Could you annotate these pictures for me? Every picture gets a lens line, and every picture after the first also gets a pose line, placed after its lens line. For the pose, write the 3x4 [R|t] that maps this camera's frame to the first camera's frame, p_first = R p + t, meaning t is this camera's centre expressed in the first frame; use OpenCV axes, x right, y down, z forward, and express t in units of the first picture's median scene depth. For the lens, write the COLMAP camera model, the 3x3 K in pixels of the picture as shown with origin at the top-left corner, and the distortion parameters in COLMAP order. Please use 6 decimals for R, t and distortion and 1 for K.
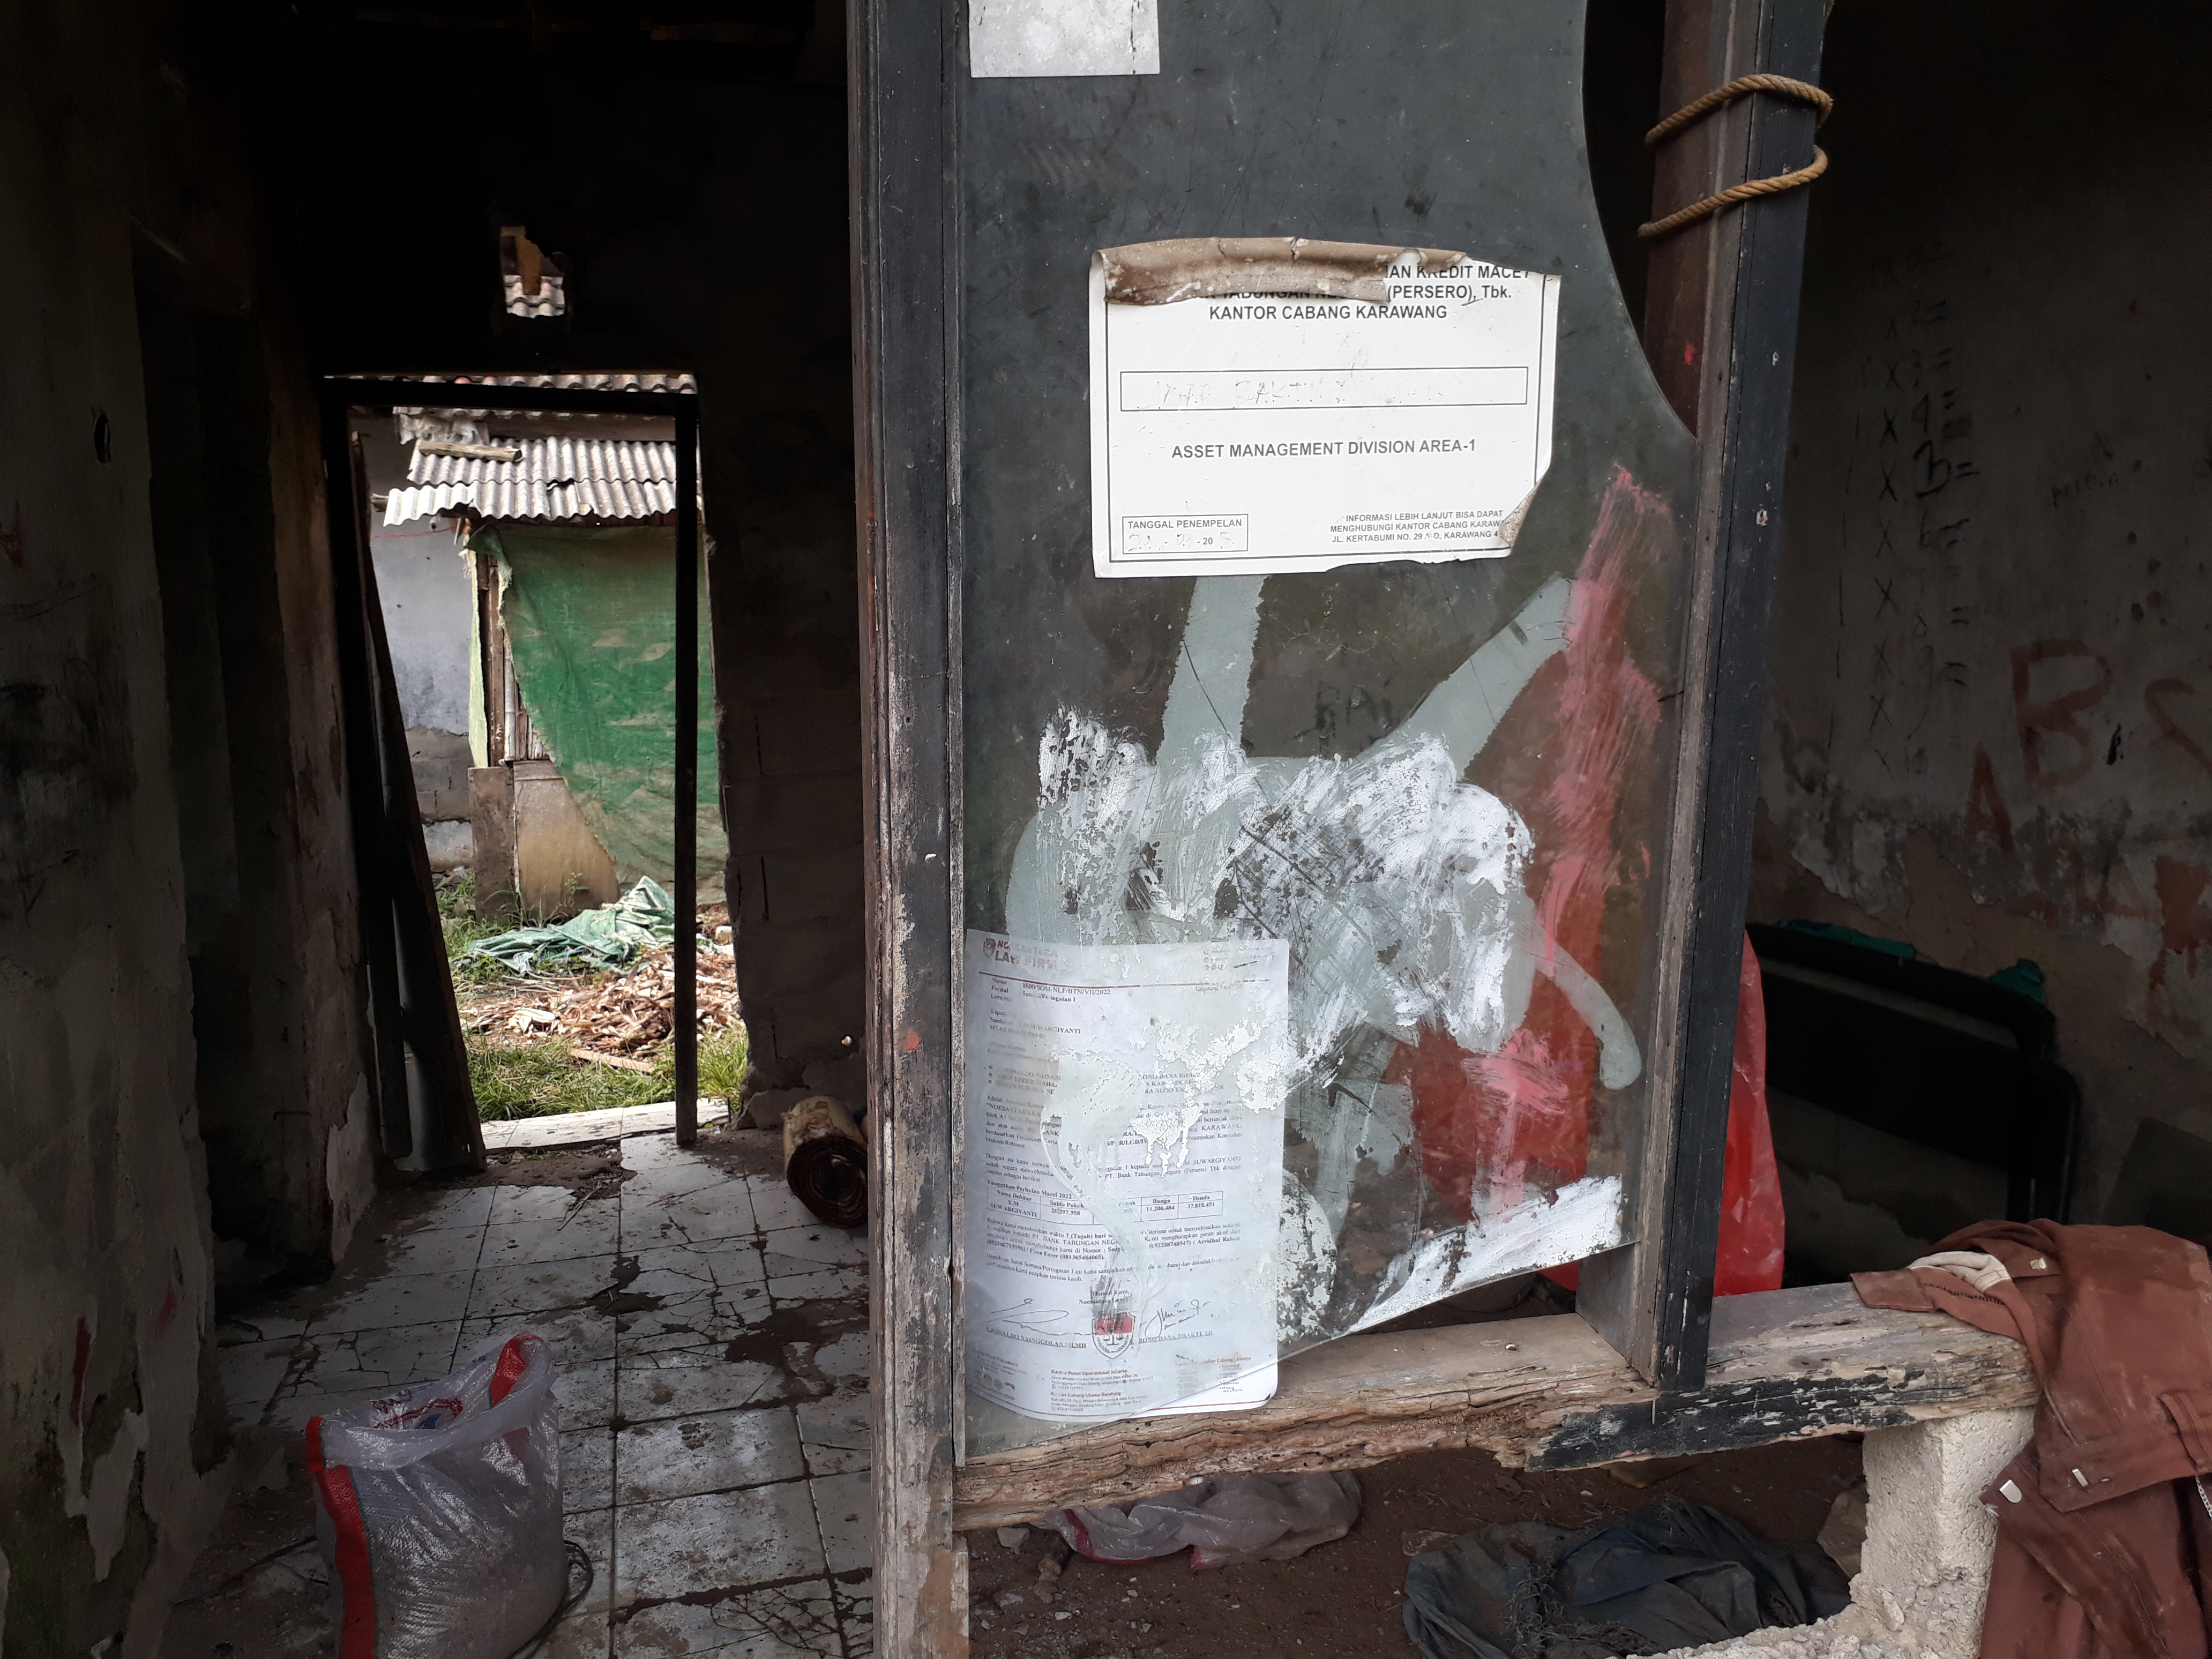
lens RADIAL K [[1736.8, 0, 1106.0], [0, 1736.8, 829.5], [0, 0, 1]] dist [0.099205, -0.177623]
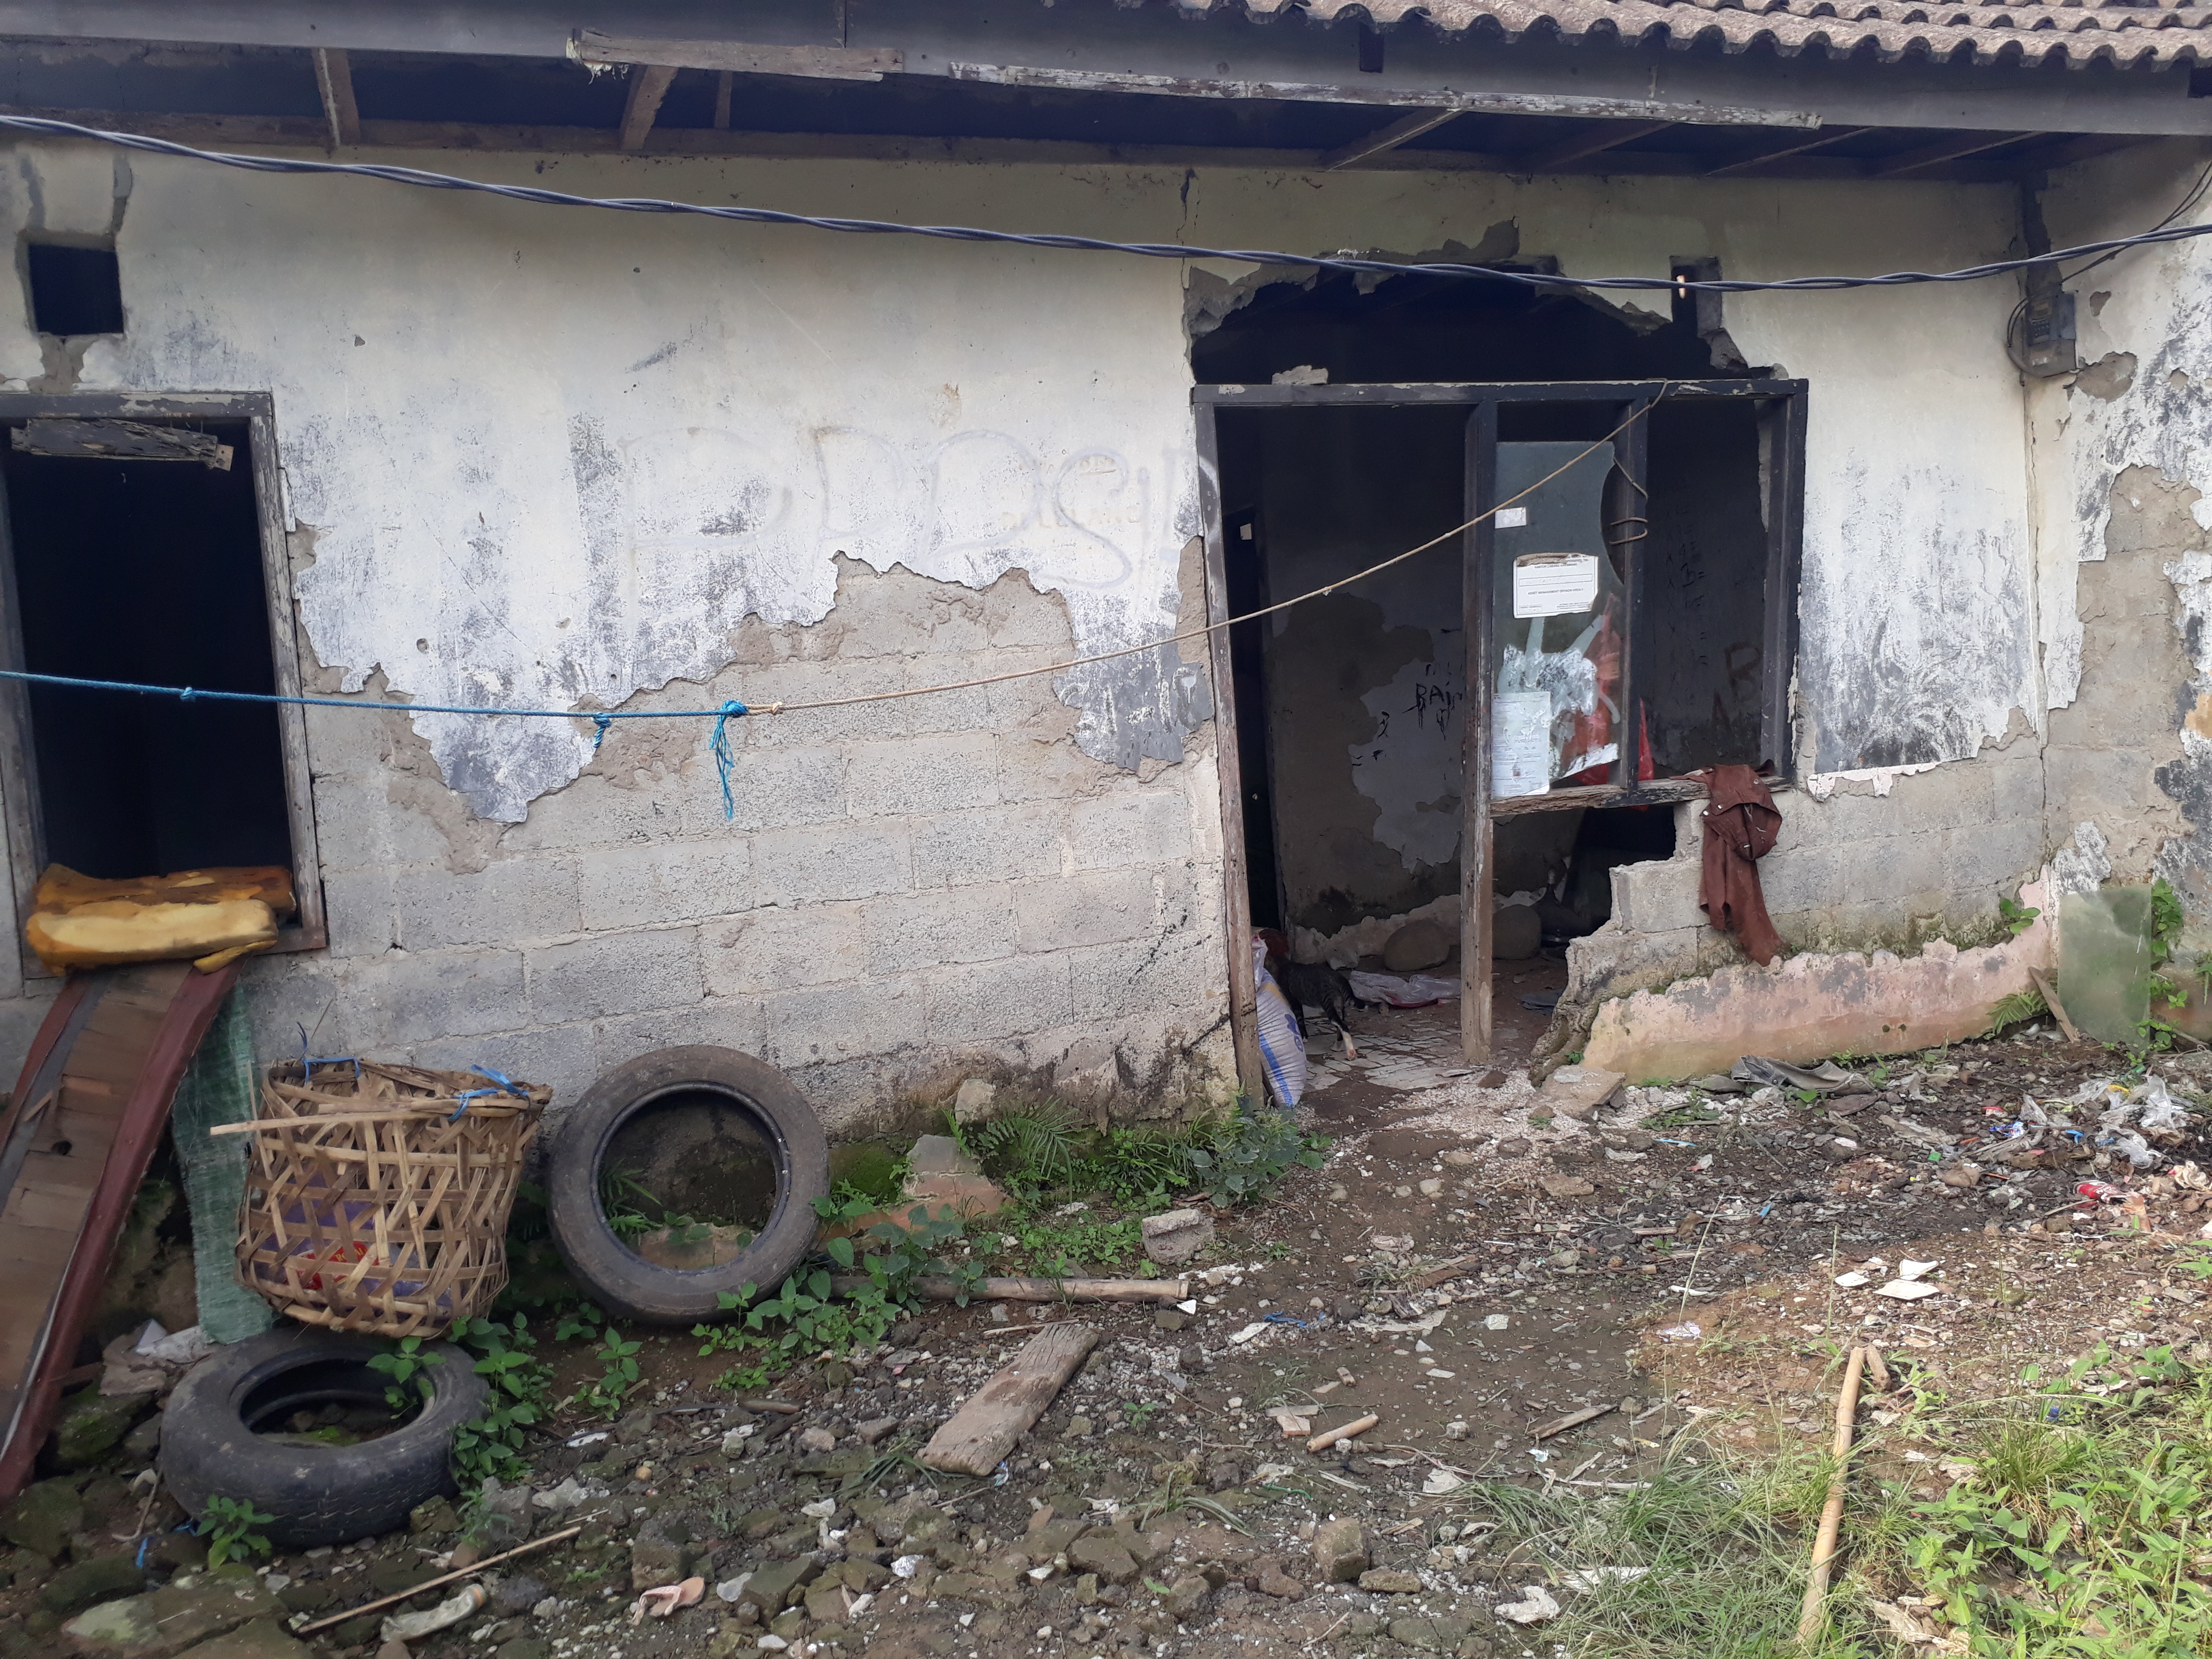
lens RADIAL K [[1730.9, 0, 1106.0], [0, 1730.9, 829.5], [0, 0, 1]] dist [0.071436, 0.000459]
pose [[0.994967, -0.049791, 0.086963, -1.542898], [0.054145, 0.997357, -0.048450, 0.605547], [-0.084321, 0.052915, 0.995033, -3.642458]]
